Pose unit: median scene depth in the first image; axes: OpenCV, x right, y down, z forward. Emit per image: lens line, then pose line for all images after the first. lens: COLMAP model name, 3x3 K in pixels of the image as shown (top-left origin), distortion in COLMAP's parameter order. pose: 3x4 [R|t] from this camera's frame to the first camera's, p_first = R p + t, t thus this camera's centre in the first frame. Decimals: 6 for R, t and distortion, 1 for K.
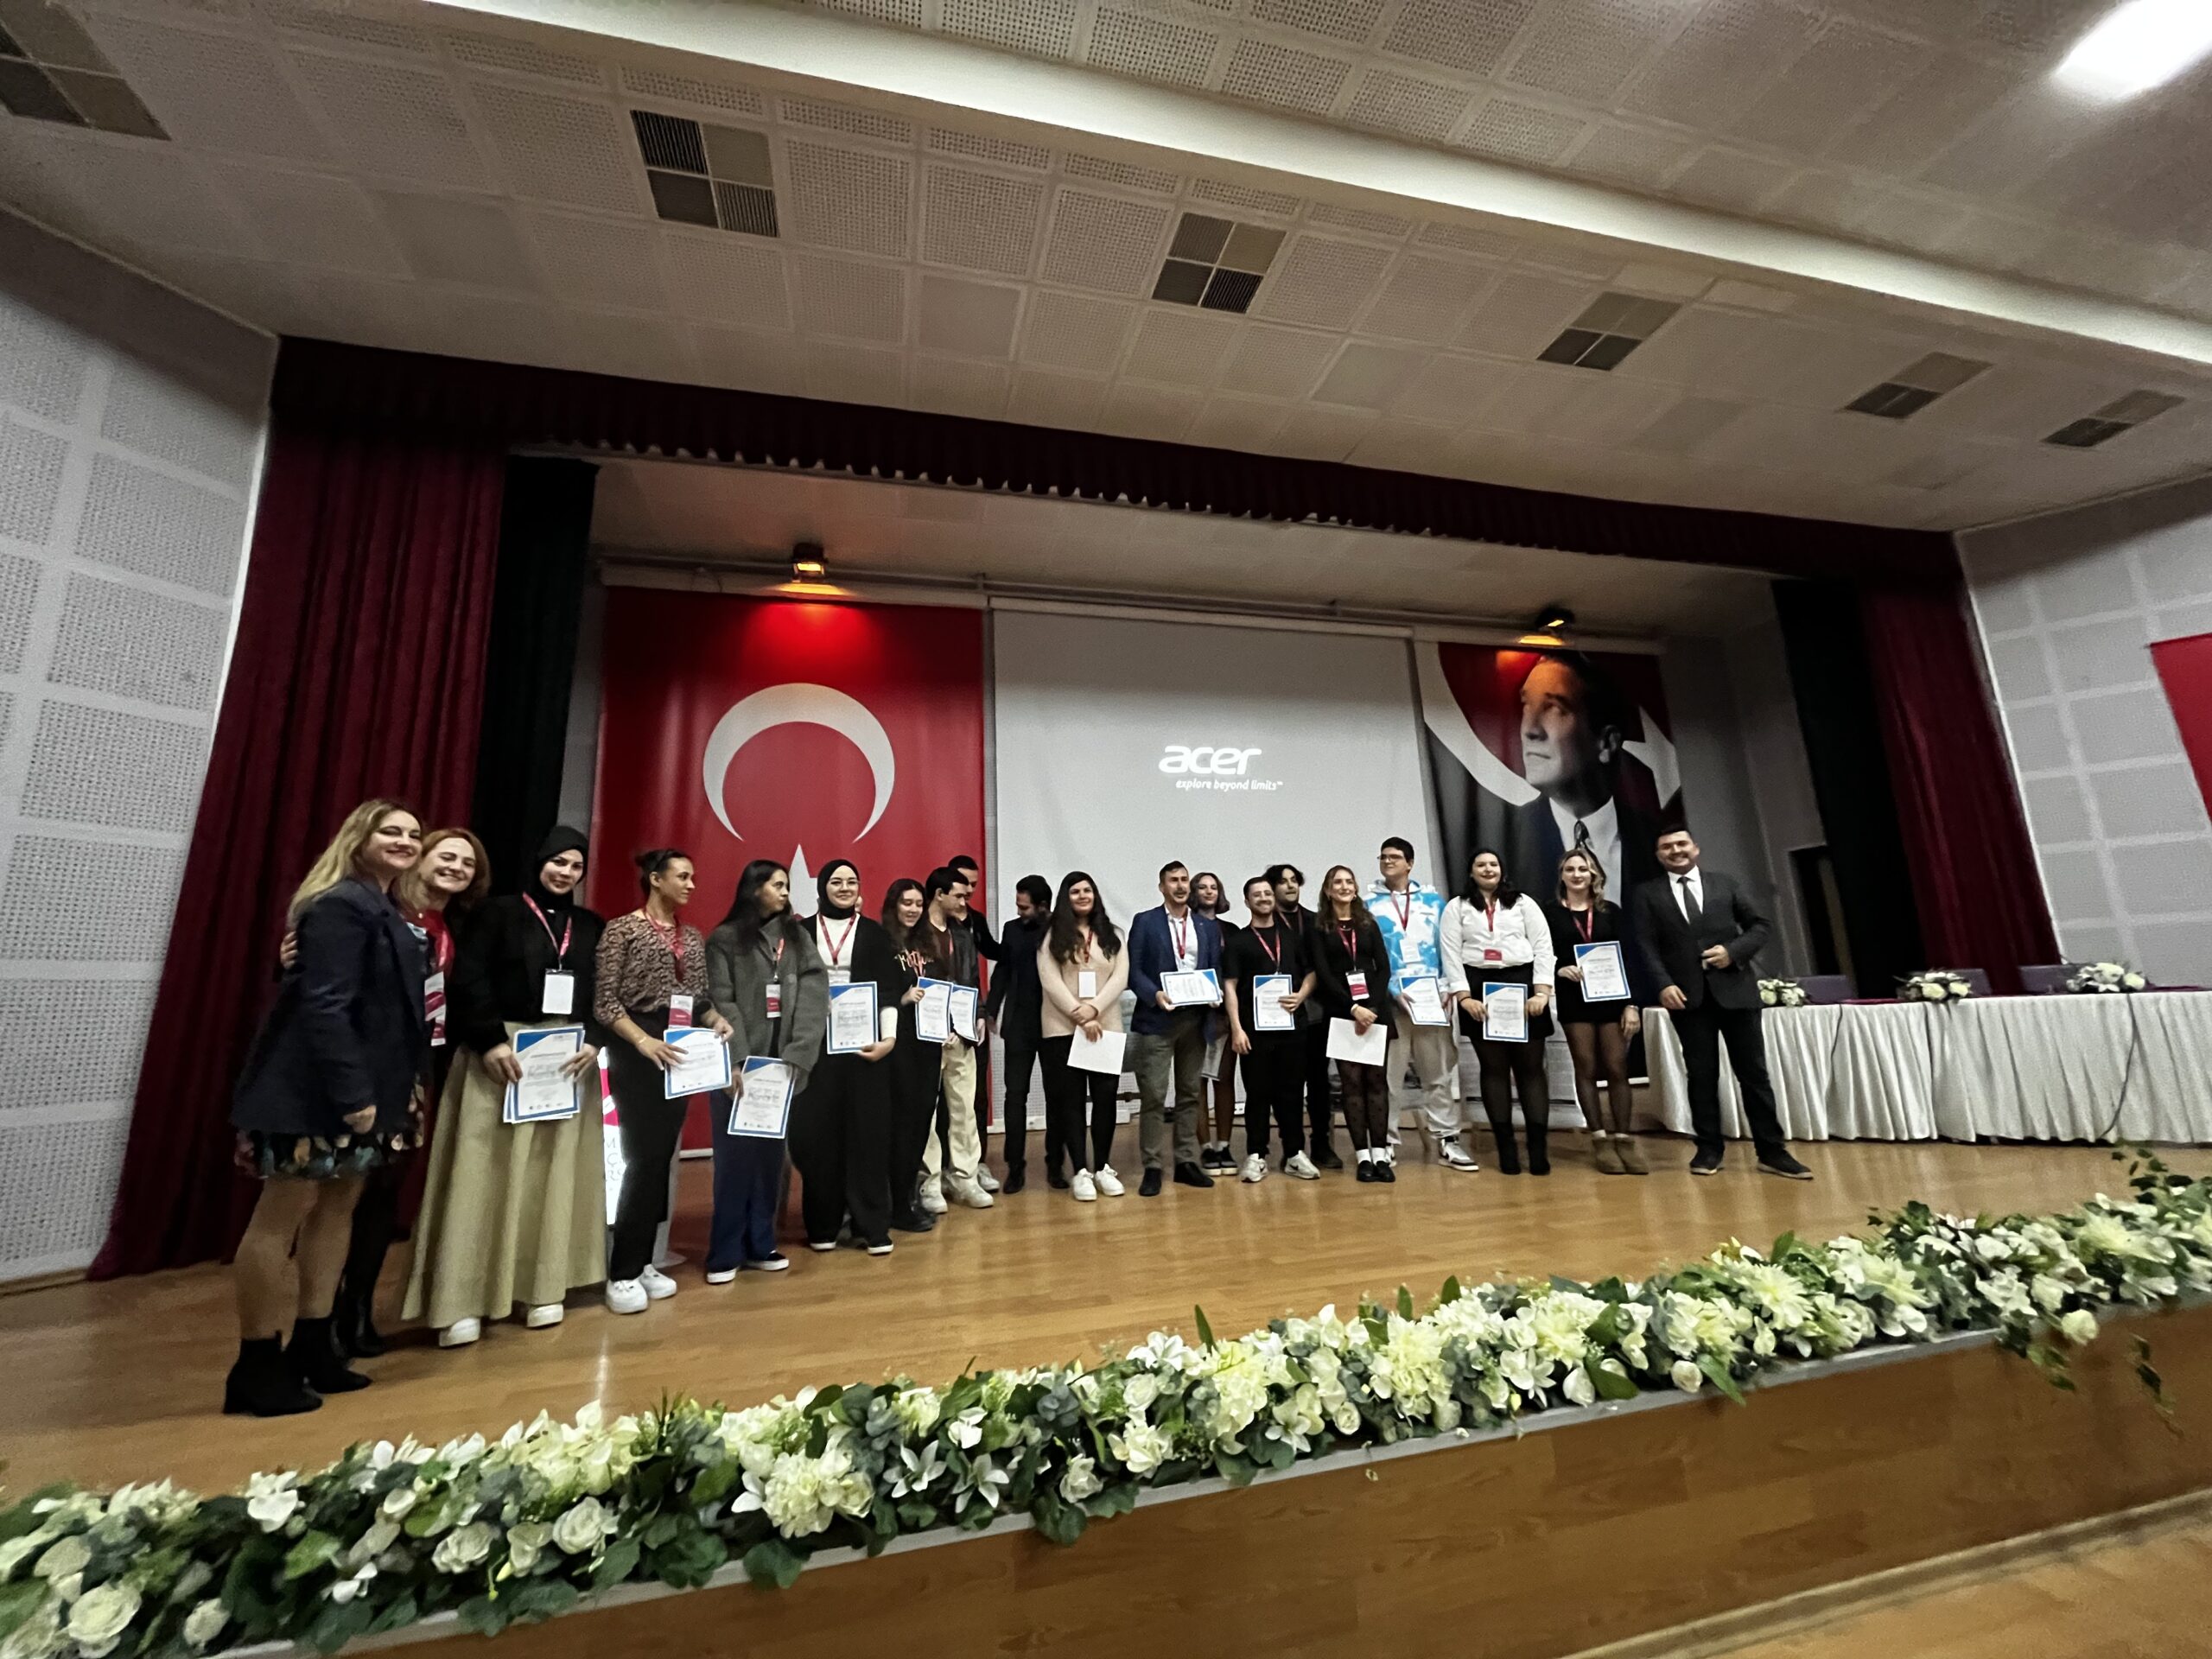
lens RADIAL K [[883.8, 0, 1099.7], [0, 883.8, 826.3], [0, 0, 1]] dist [-0.002089, 0.000054]
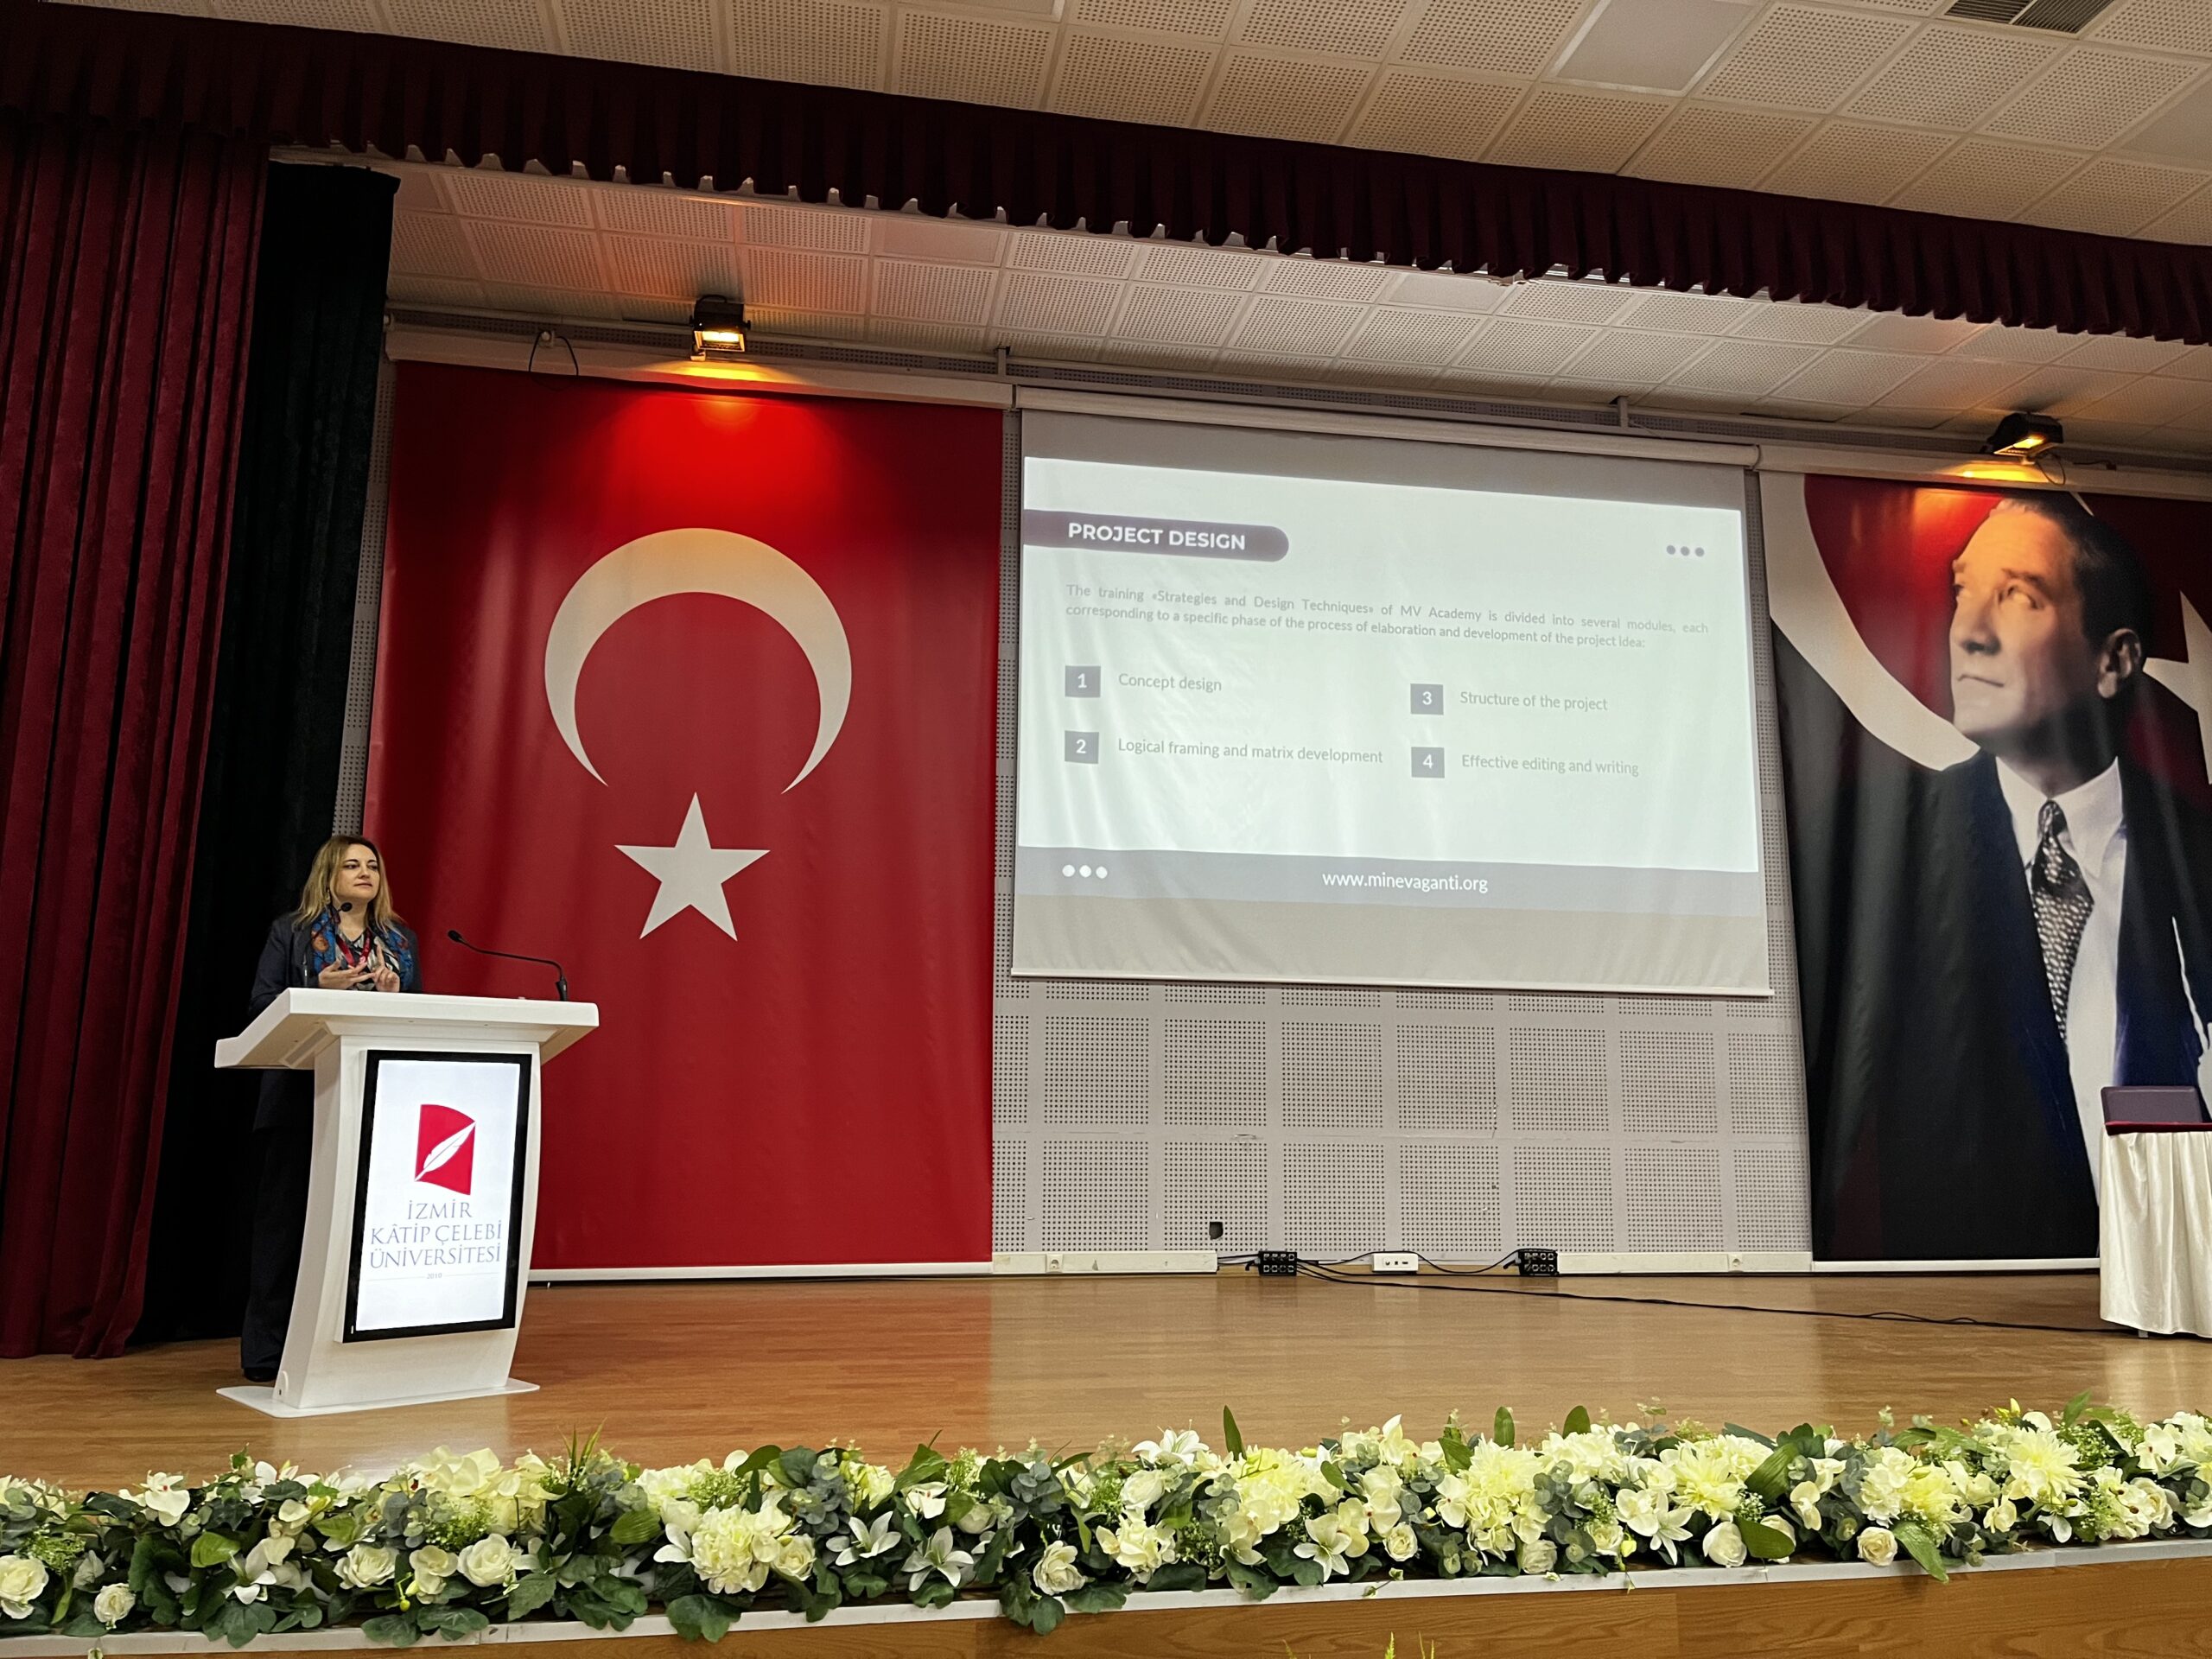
lens RADIAL K [[1661.5, 0, 1095.4], [0, 1661.5, 837.5], [0, 0, 1]] dist [0.066051, -0.077368]
pose [[0.996491, 0.037416, -0.074873, 0.046800], [-0.034621, 0.998667, 0.038288, -0.005199], [0.076205, -0.035562, 0.996458, -0.244484]]
